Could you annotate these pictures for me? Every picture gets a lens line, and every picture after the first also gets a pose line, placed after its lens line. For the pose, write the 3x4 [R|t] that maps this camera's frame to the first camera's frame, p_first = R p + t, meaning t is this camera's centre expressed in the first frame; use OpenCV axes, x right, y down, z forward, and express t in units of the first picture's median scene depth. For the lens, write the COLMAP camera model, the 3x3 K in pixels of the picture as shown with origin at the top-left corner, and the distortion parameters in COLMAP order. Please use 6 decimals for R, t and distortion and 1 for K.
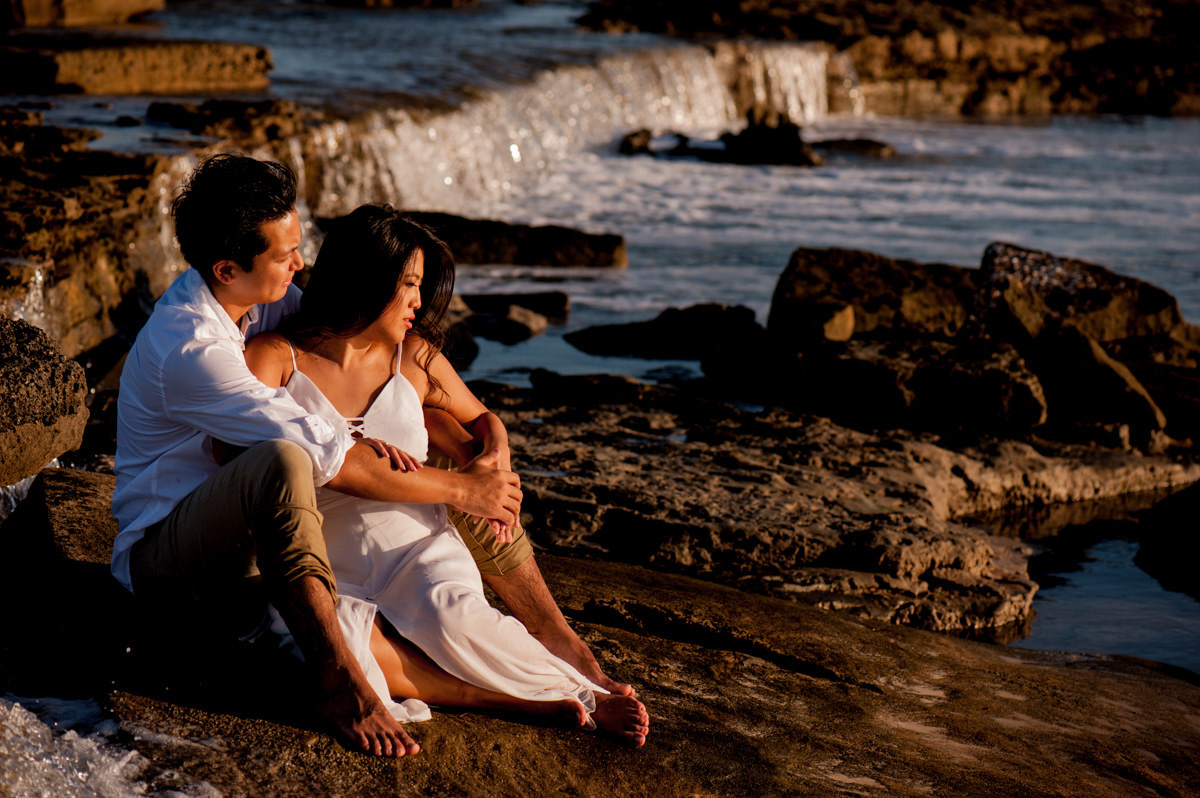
lens RADIAL K [[4083.6, 0, 600.0], [0, 4083.6, 399.0], [0, 0, 1]] dist [-0.310917, -1.646851]
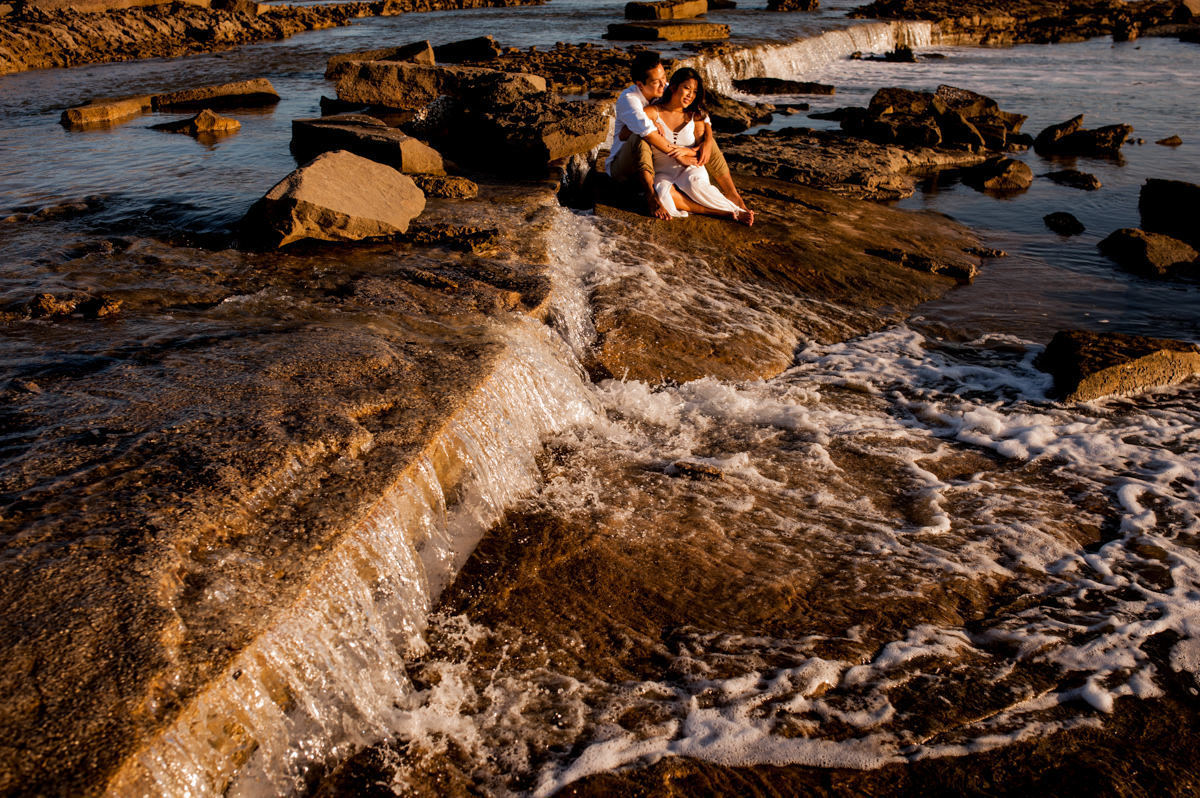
lens RADIAL K [[4083.6, 0, 600.0], [0, 4083.6, 399.0], [0, 0, 1]] dist [-0.310917, -1.646851]
pose [[0.905536, 0.016635, -0.423943, 1.142837], [-0.020948, 0.999765, -0.005513, 0.214325], [0.423752, 0.013873, 0.905672, -1.810722]]
